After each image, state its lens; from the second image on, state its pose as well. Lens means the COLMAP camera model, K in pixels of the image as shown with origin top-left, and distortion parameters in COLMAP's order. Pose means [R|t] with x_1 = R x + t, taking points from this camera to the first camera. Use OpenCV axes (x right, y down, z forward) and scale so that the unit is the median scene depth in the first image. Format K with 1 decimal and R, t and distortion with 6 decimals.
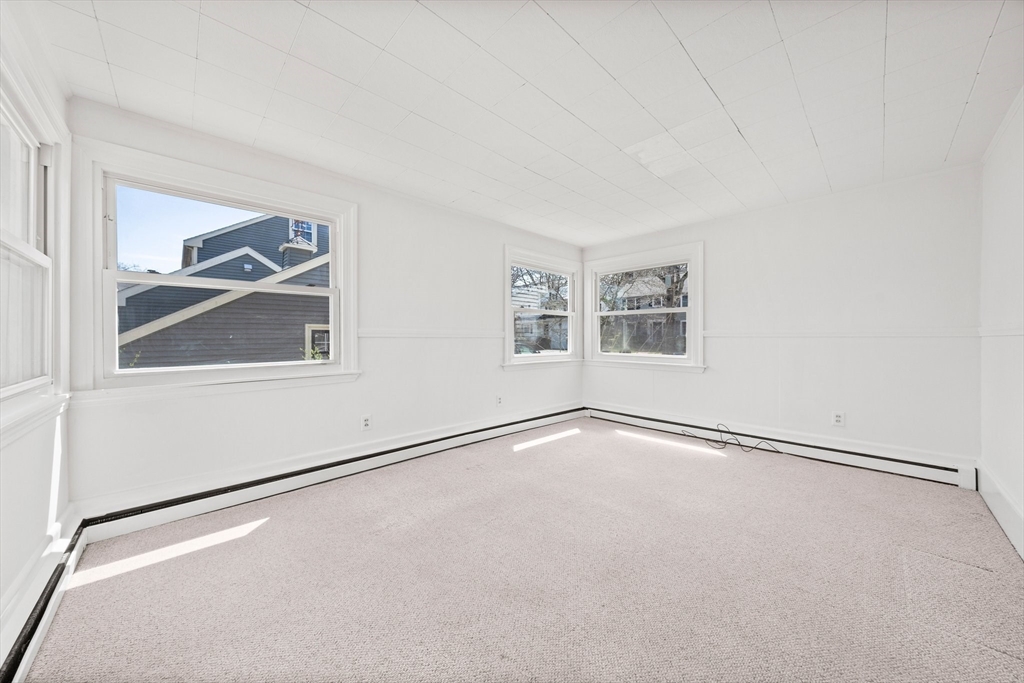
lens RADIAL K [[354.5, 0, 509.8], [0, 354.5, 337.9], [0, 0, 1]] dist [-0.000002, -0.000024]
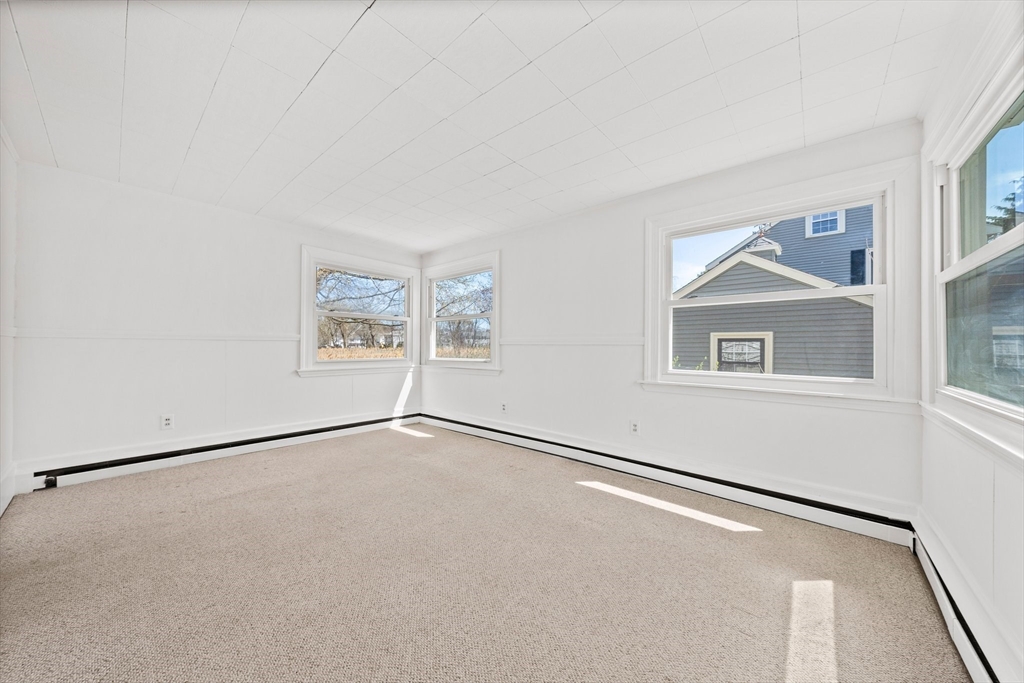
lens RADIAL K [[349.2, 0, 505.6], [0, 349.2, 348.7], [0, 0, 1]] dist [-0.001009, -0.000122]
pose [[0.089423, 0.007219, -0.995968, 0.684226], [-0.003646, 0.999969, 0.006921, 0.002766], [0.995987, 0.003012, 0.089447, 0.648603]]
